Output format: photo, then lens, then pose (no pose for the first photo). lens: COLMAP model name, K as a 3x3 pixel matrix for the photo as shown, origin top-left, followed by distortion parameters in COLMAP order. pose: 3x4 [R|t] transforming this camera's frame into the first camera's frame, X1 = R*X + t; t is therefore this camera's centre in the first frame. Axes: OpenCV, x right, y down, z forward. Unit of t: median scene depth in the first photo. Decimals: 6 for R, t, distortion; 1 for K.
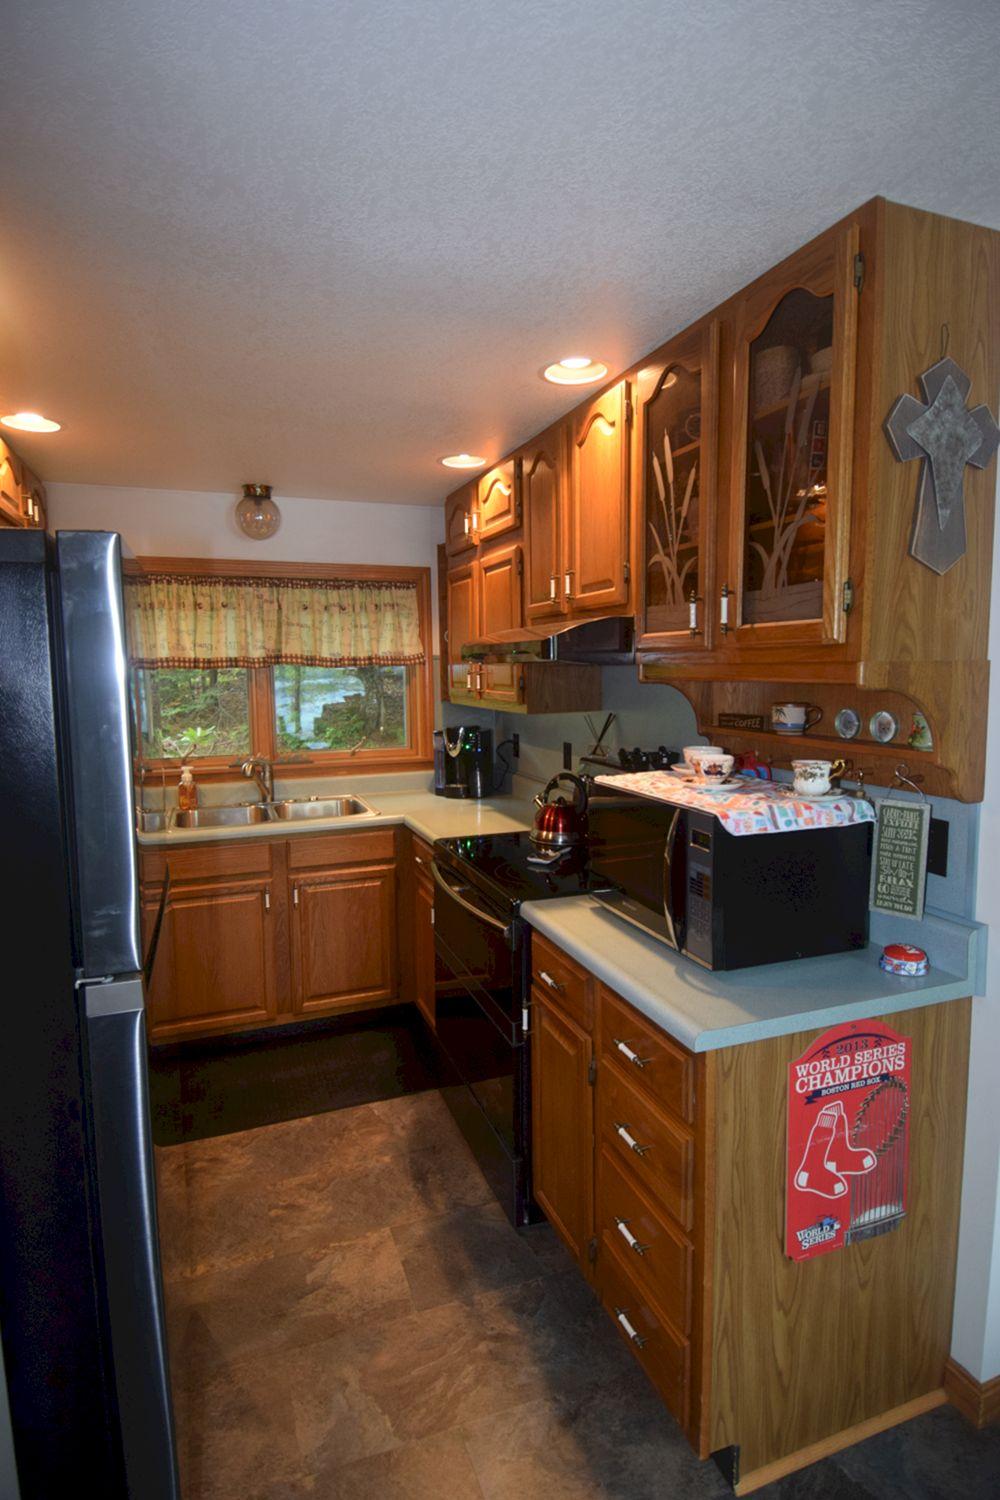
lens RADIAL K [[779.9, 0, 495.1], [0, 779.9, 739.3], [0, 0, 1]] dist [0.049633, -0.057769]
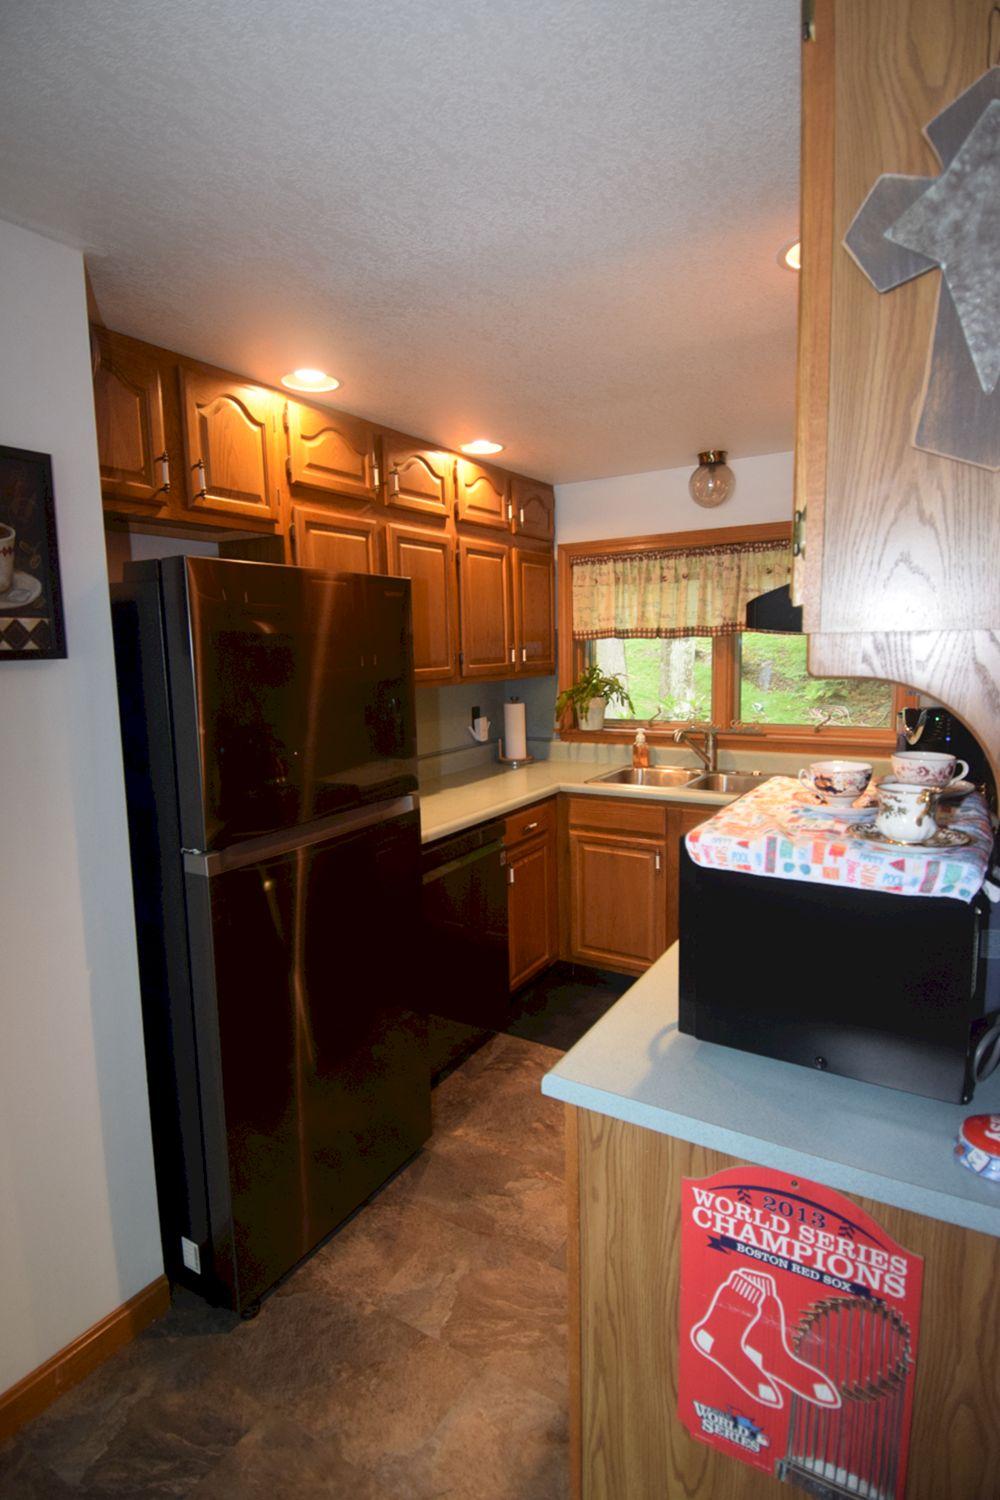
lens RADIAL K [[779.9, 0, 495.1], [0, 779.9, 739.3], [0, 0, 1]] dist [0.049633, -0.057769]
pose [[0.622655, 0.094178, -0.776808, 0.588379], [-0.058782, 0.995555, 0.073582, -0.032912], [0.780286, -0.000154, 0.625423, 0.290327]]
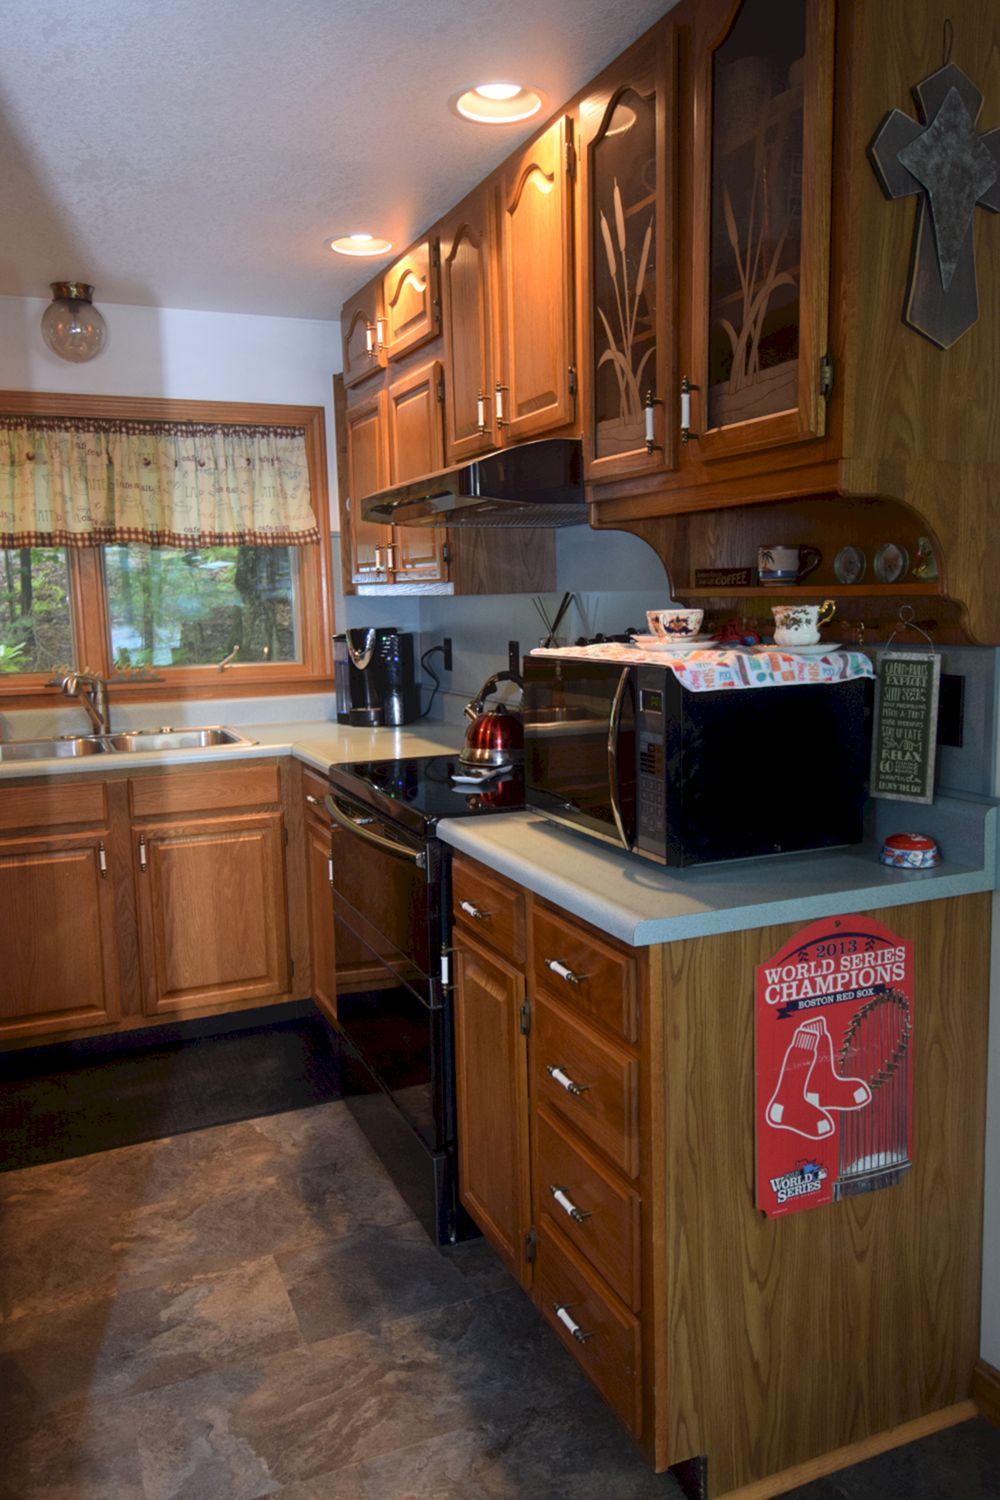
lens RADIAL K [[1113.5, 0, 499.7], [0, 1113.5, 739.0], [0, 0, 1]] dist [0.063211, -0.070252]
pose [[0.998622, -0.017057, 0.049634, 0.044031], [0.015293, 0.999245, 0.035721, 0.099207], [-0.050205, -0.034913, 0.998129, -0.085321]]
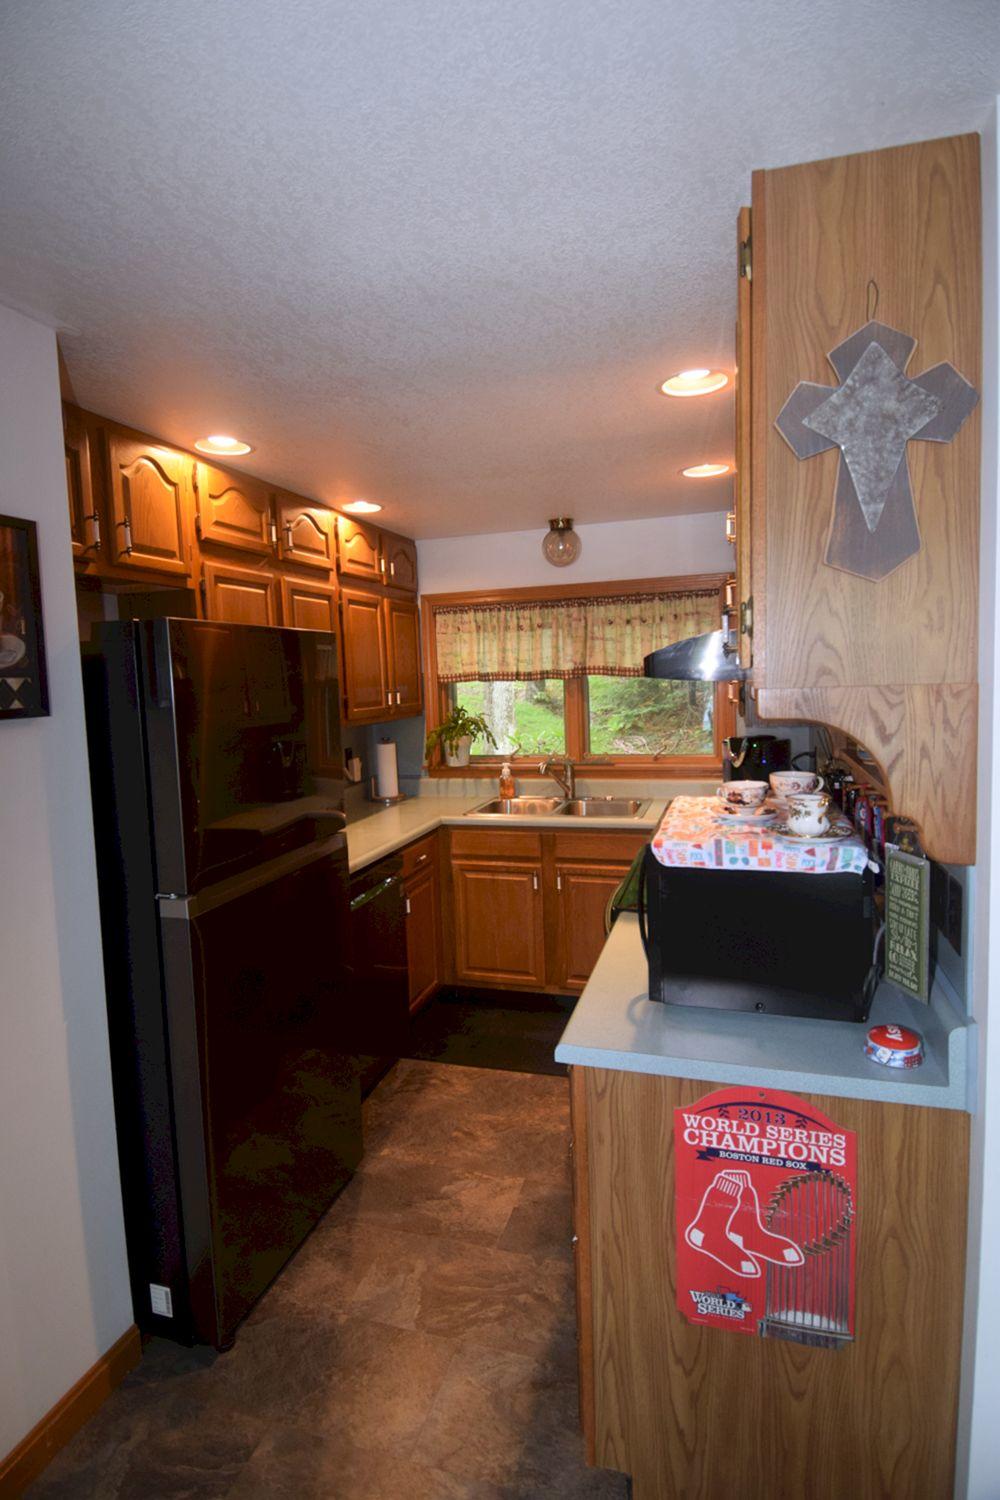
lens RADIAL K [[781.1, 0, 493.8], [0, 781.1, 740.9], [0, 0, 1]] dist [0.046900, -0.055410]
pose [[0.795781, 0.035139, -0.604564, 0.559012], [-0.031549, 0.999365, 0.016560, -0.032416], [0.604762, 0.005895, 0.796384, 0.073481]]
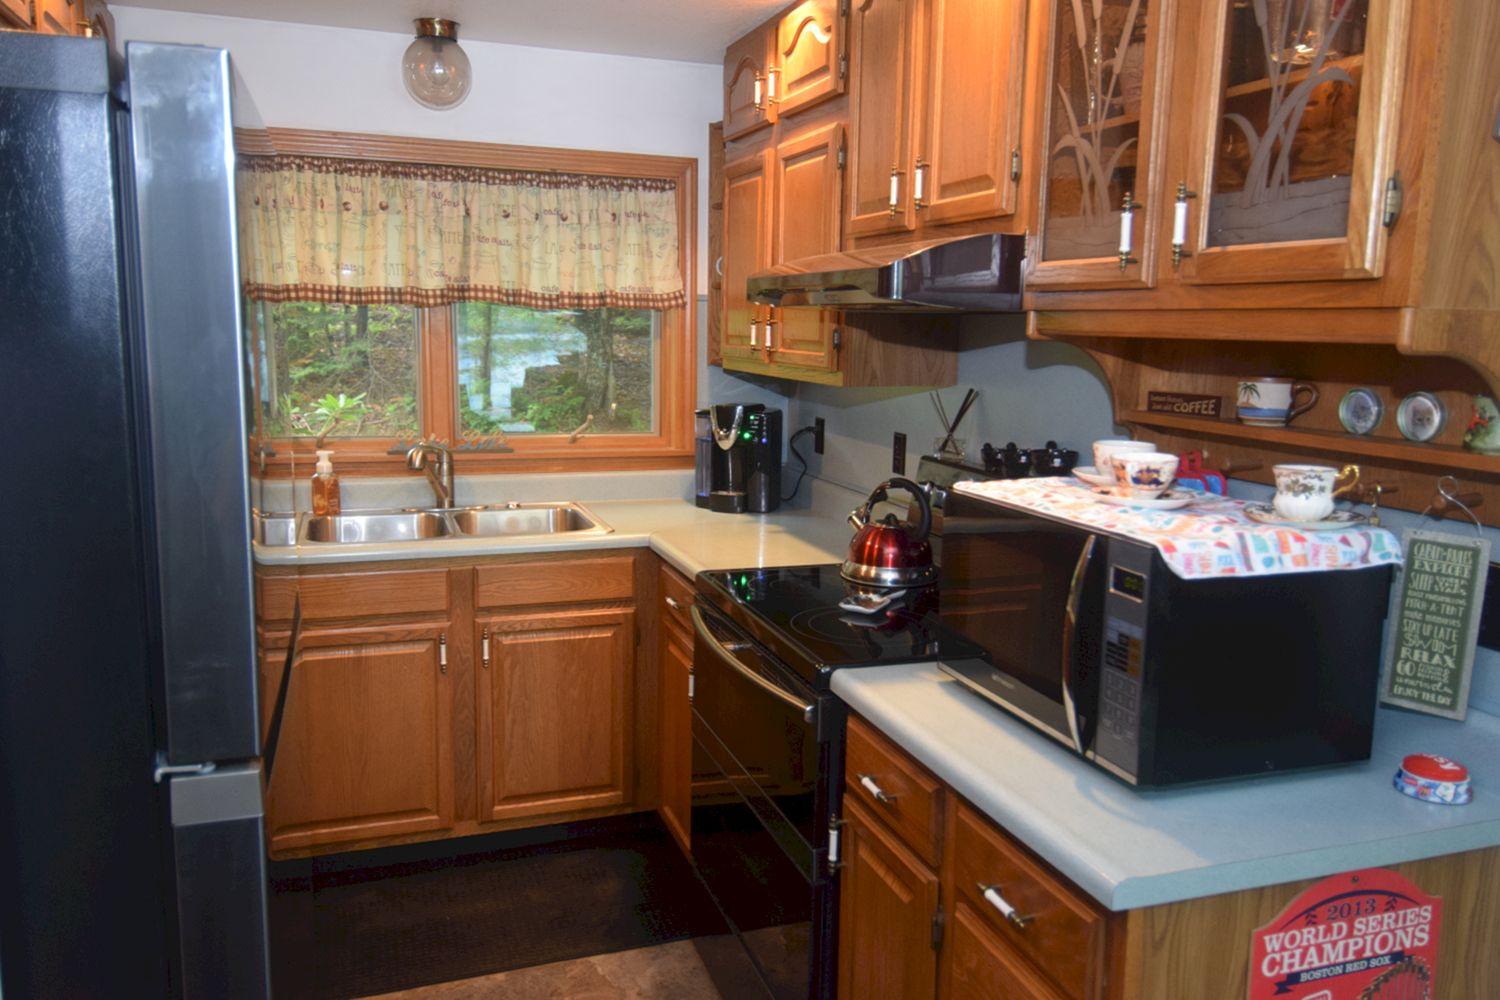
lens RADIAL K [[1146.4, 0, 758.1], [0, 1146.4, 494.8], [0, 0, 1]] dist [0.061638, -0.069068]
pose [[0.999408, 0.032581, -0.011034, -0.024967], [-0.031918, 0.997936, 0.055721, 0.010538], [0.012826, -0.055336, 0.998385, 0.047476]]
